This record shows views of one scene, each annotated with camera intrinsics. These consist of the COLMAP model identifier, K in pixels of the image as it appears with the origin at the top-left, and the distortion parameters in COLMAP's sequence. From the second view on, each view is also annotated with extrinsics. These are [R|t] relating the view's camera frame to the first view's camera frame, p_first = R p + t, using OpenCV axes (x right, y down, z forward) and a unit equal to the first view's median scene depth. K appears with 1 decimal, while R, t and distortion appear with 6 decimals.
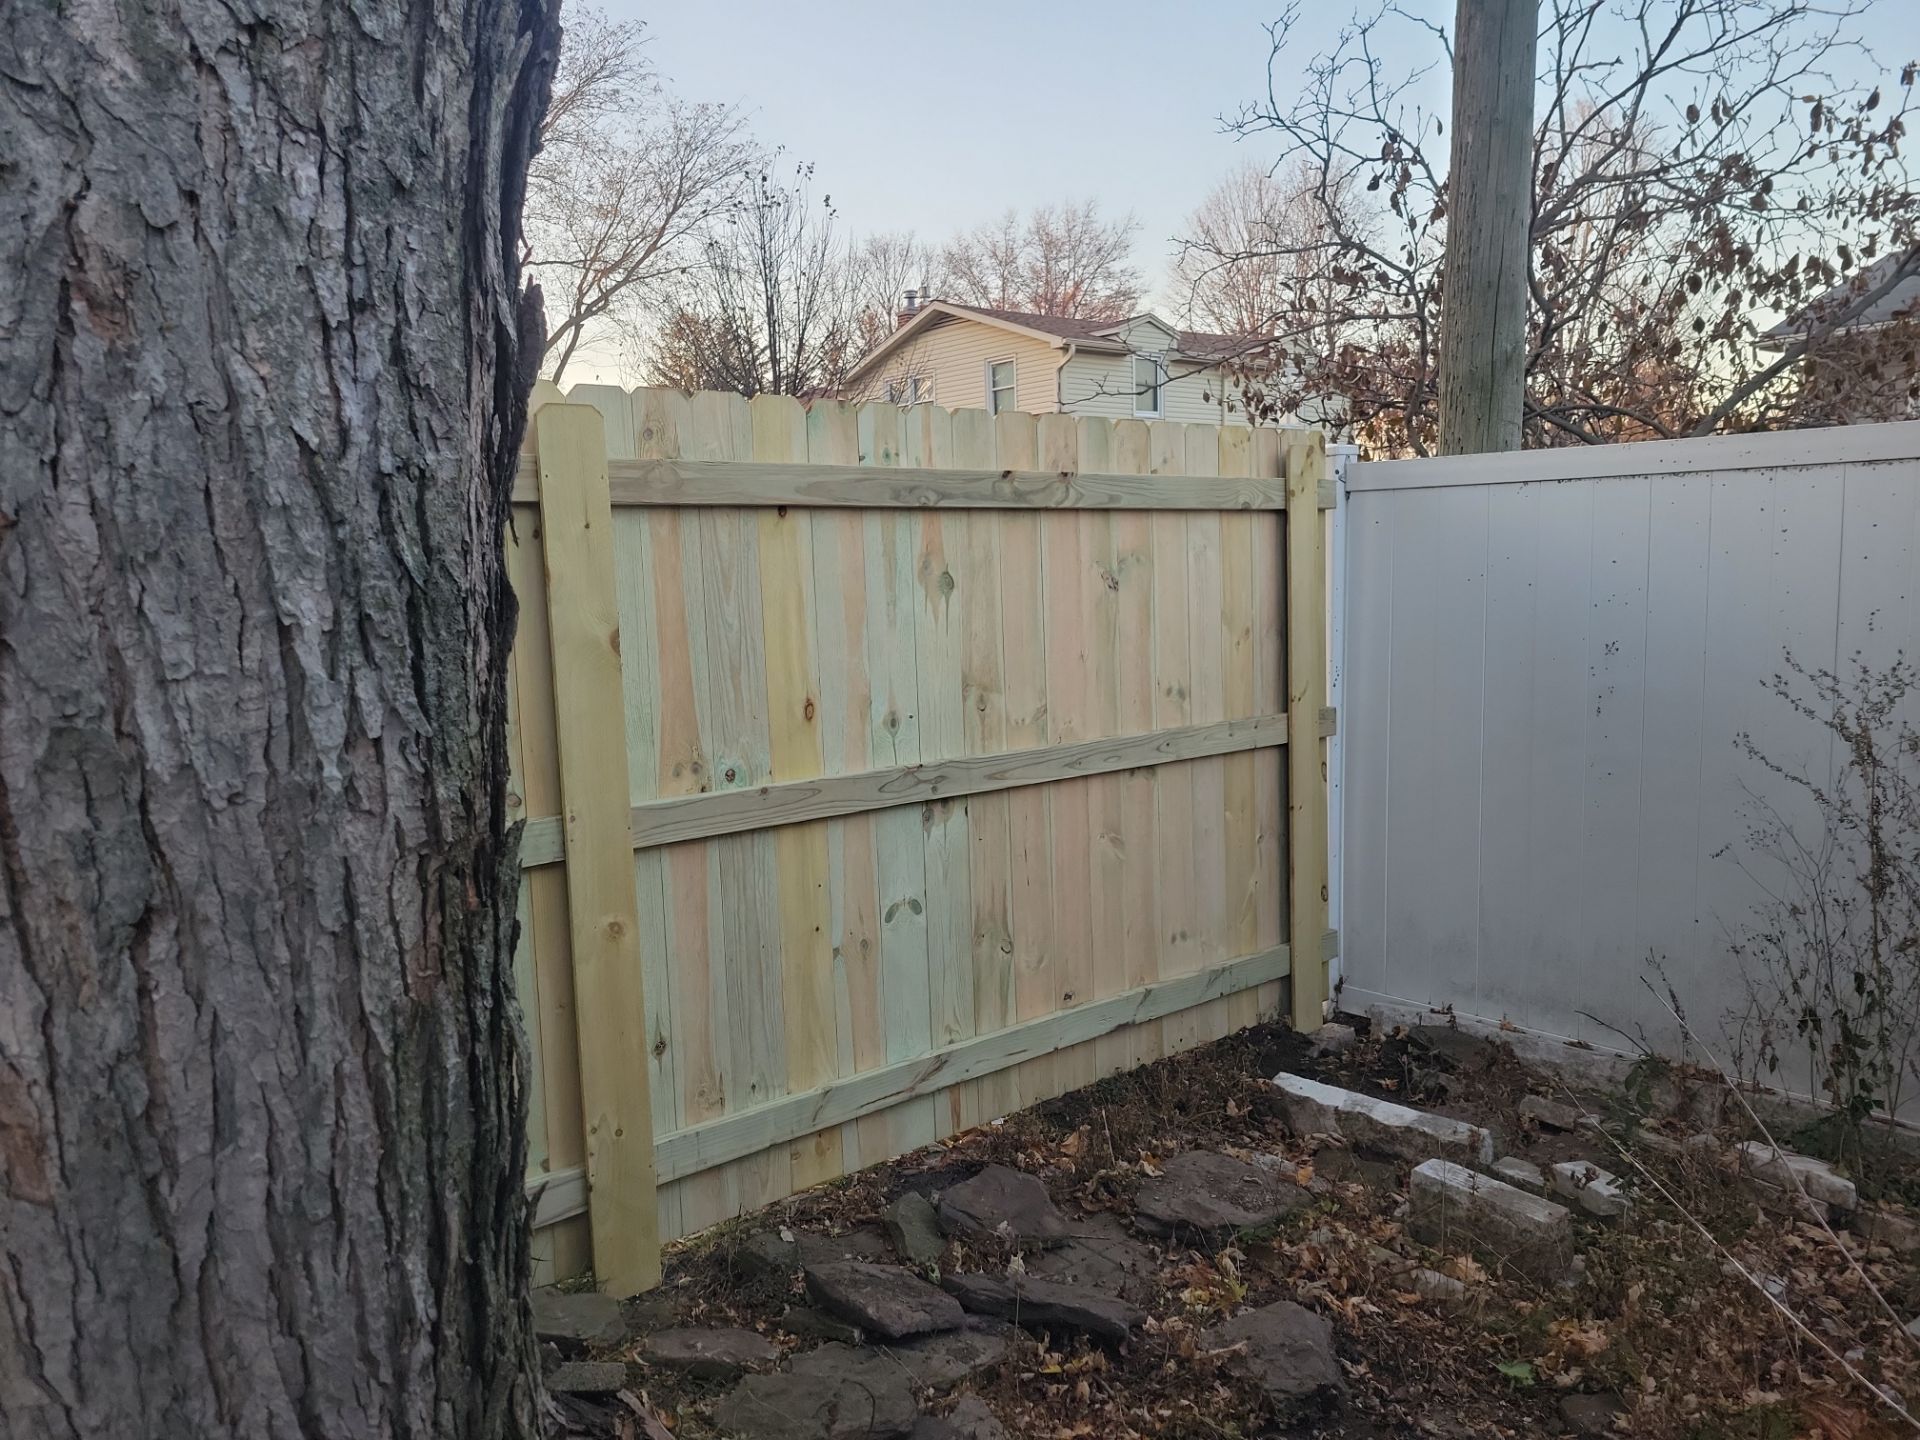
lens RADIAL K [[1494.5, 0, 961.5], [0, 1494.5, 726.1], [0, 0, 1]] dist [0.046169, -0.009529]
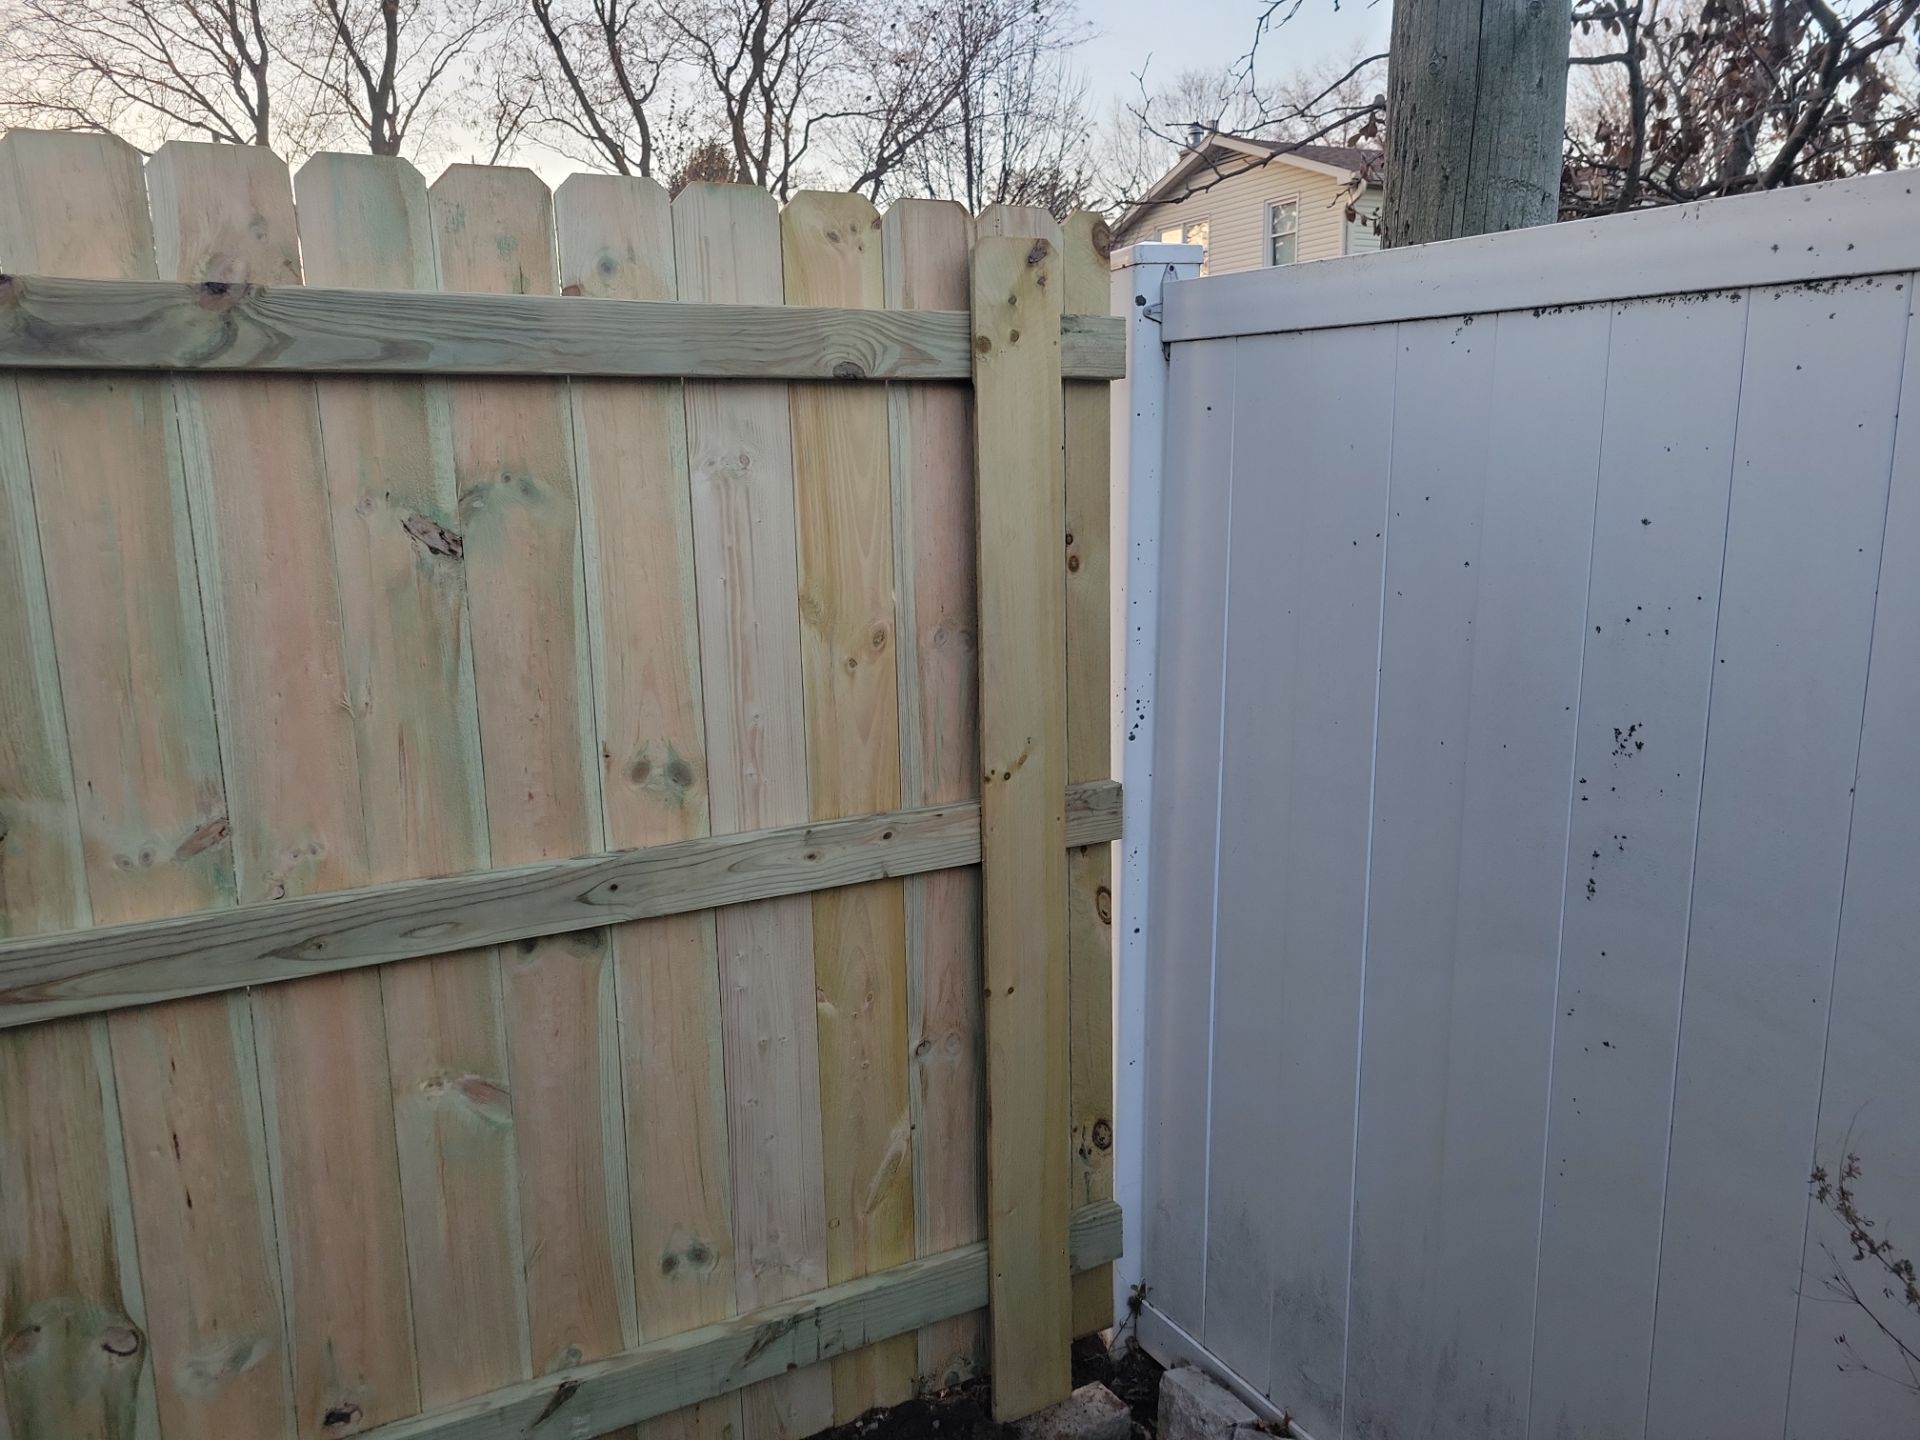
lens RADIAL K [[1494.5, 0, 959.6], [0, 1494.5, 722.7], [0, 0, 1]] dist [0.046169, -0.009529]
pose [[0.975059, 0.053676, -0.215356, 0.323967], [-0.035398, 0.995504, 0.087851, -0.079629], [0.219103, -0.078037, 0.972576, 0.541569]]
